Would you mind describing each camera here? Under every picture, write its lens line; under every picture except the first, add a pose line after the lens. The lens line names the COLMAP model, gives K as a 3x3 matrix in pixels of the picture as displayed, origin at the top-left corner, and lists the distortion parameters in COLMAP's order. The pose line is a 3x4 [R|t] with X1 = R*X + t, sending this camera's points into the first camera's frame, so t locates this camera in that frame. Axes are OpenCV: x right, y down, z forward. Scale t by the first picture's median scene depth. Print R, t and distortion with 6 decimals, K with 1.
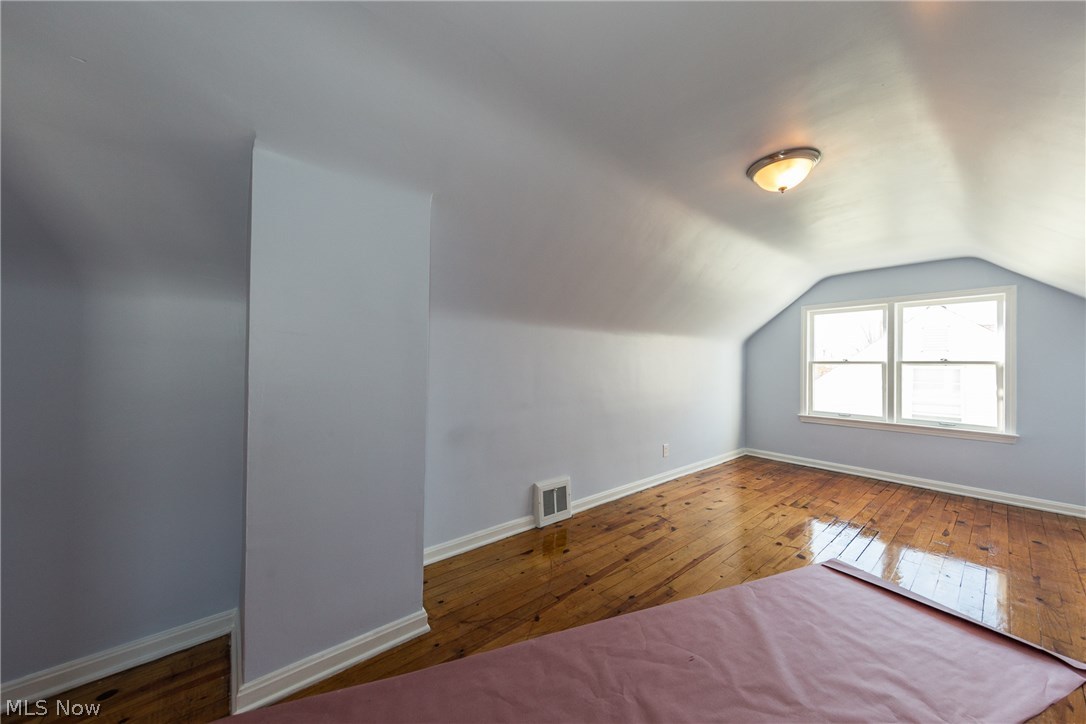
lens RADIAL K [[366.9, 0, 543.0], [0, 366.9, 362.0], [0, 0, 1]] dist [0.002162, 0.000202]
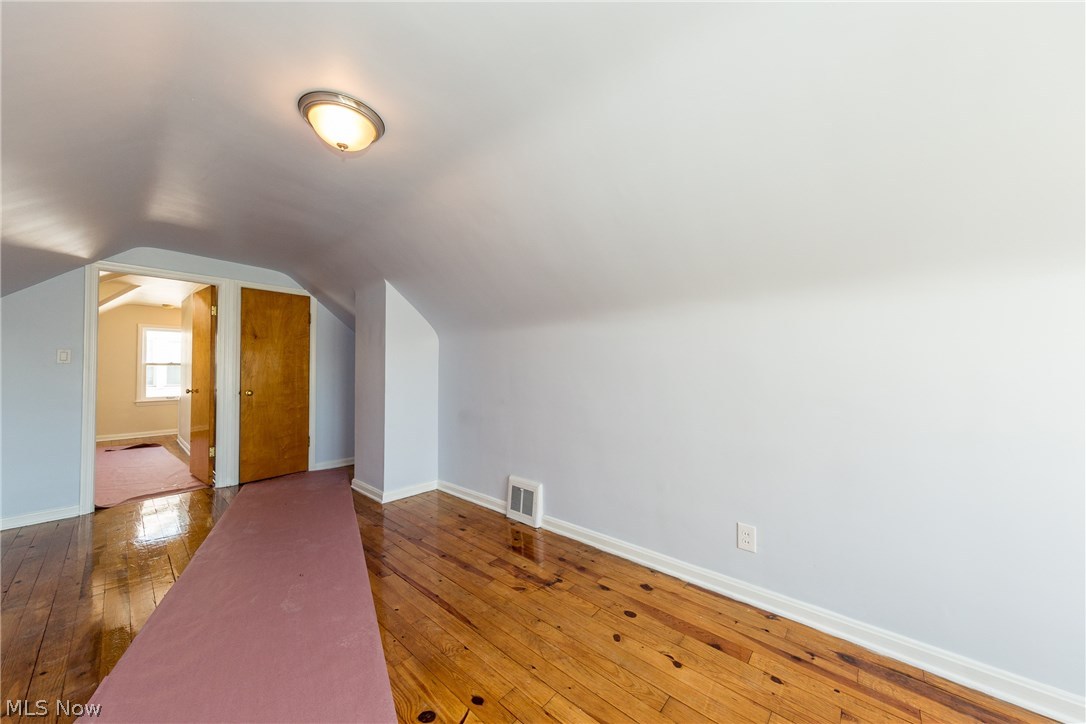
lens RADIAL K [[375.8, 0, 544.0], [0, 375.8, 358.5], [0, 0, 1]] dist [0.000971, 0.000023]
pose [[0.184793, -0.020833, -0.982557, 1.055408], [0.010196, 0.999762, -0.019281, 0.010939], [0.982725, -0.006455, 0.184961, 0.869004]]
